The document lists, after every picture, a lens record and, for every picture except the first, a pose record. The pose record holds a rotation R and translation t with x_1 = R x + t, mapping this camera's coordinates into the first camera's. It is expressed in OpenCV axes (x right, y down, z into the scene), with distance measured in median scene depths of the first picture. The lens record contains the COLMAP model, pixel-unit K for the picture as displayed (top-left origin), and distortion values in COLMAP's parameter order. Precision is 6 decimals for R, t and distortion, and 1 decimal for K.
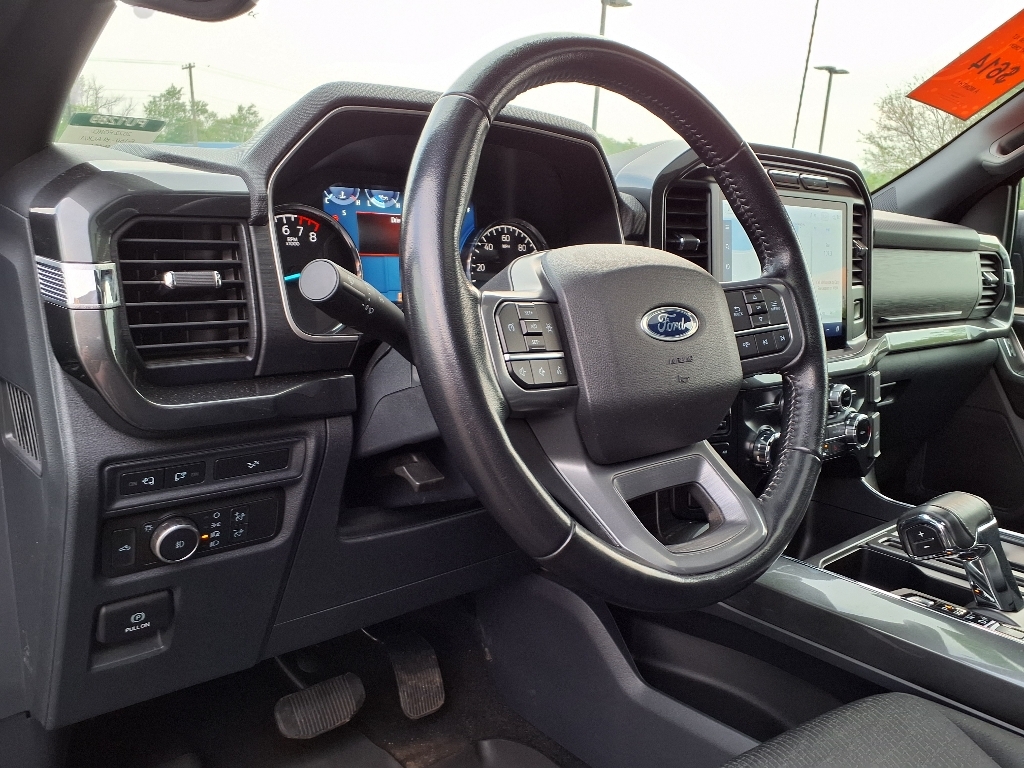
lens RADIAL K [[791.3, 0, 543.4], [0, 791.3, 427.6], [0, 0, 1]] dist [0.085908, -0.088933]
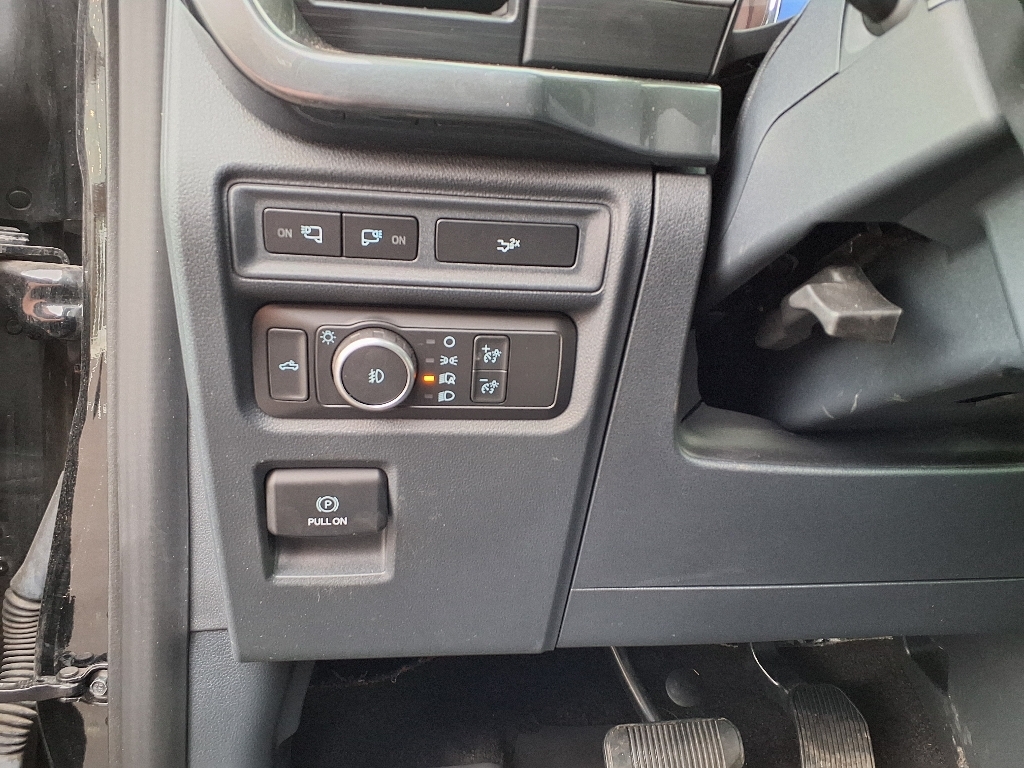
lens RADIAL K [[791.3, 0, 543.4], [0, 791.3, 427.6], [0, 0, 1]] dist [0.085908, -0.088933]
pose [[0.840835, 0.072194, -0.536455, -0.050867], [-0.108063, 0.993504, -0.035675, 0.175335], [0.530395, 0.087968, 0.843174, 0.556199]]
